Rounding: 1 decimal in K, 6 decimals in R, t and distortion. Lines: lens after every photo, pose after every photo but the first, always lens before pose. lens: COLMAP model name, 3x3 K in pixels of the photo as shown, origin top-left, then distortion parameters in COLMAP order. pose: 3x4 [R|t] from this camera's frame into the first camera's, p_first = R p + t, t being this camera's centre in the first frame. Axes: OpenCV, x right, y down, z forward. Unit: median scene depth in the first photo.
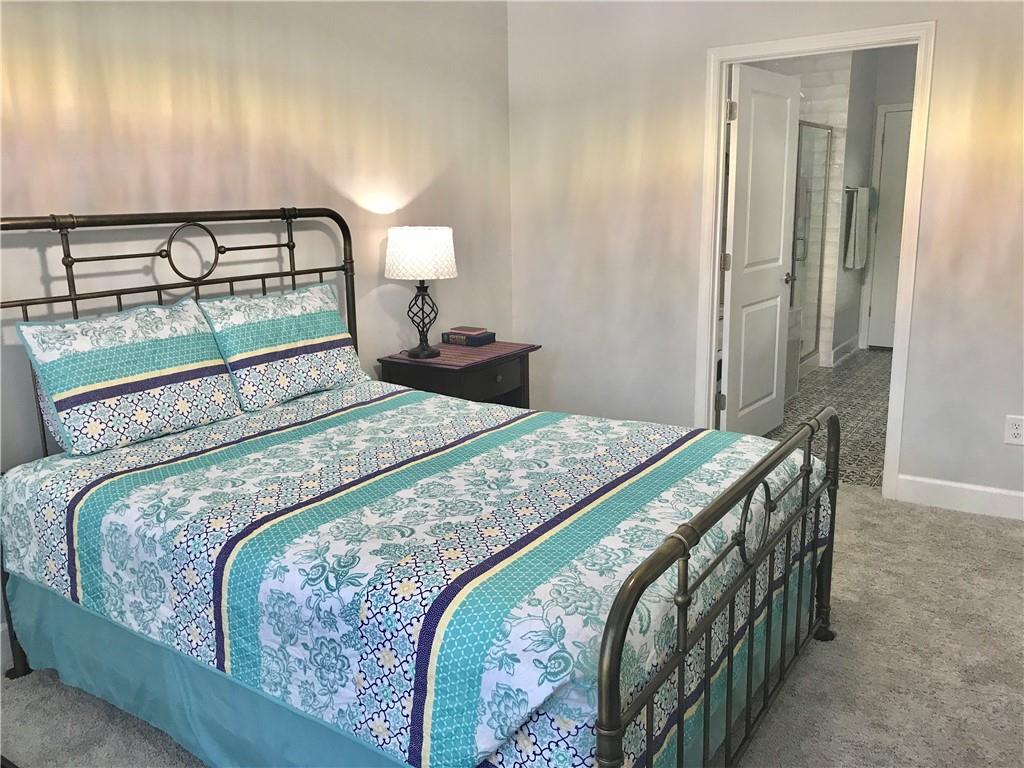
lens RADIAL K [[865.2, 0, 512.0], [0, 865.2, 384.0], [0, 0, 1]] dist [-0.122111, 0.000431]
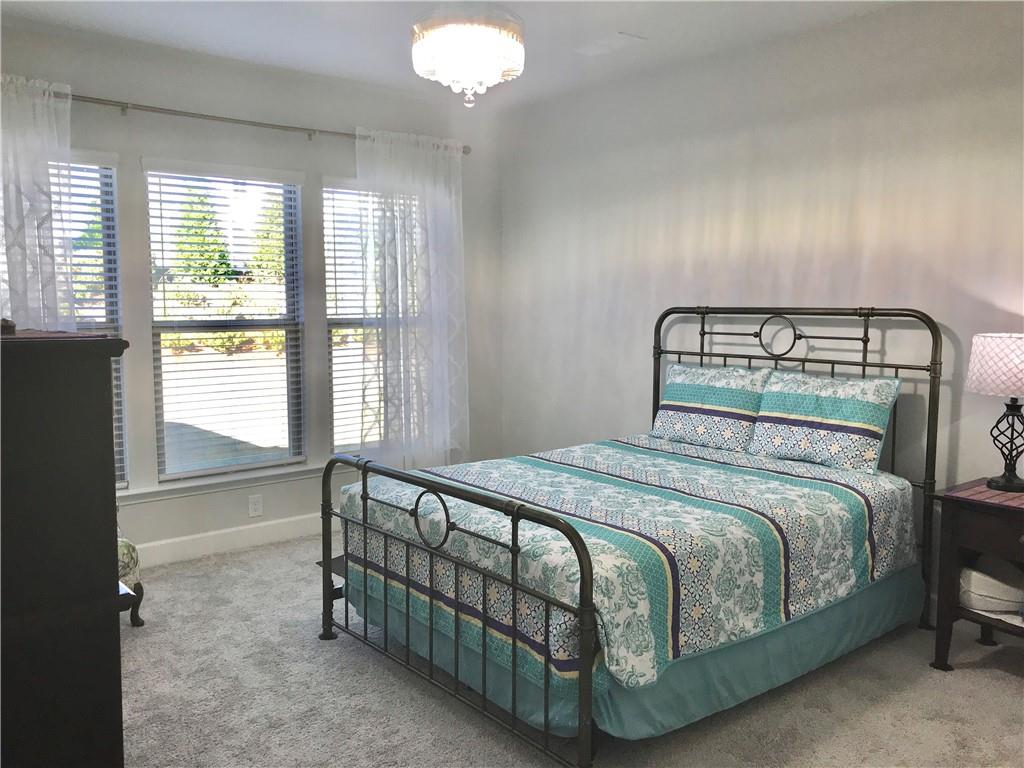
lens RADIAL K [[845.0, 0, 512.0], [0, 845.0, 384.0], [0, 0, 1]] dist [0.012421, 0.001813]
pose [[-0.302772, 0.120890, -0.945365, 1.049158], [-0.176325, 0.967694, 0.180217, -0.243704], [0.936610, 0.221256, -0.271675, 0.944560]]
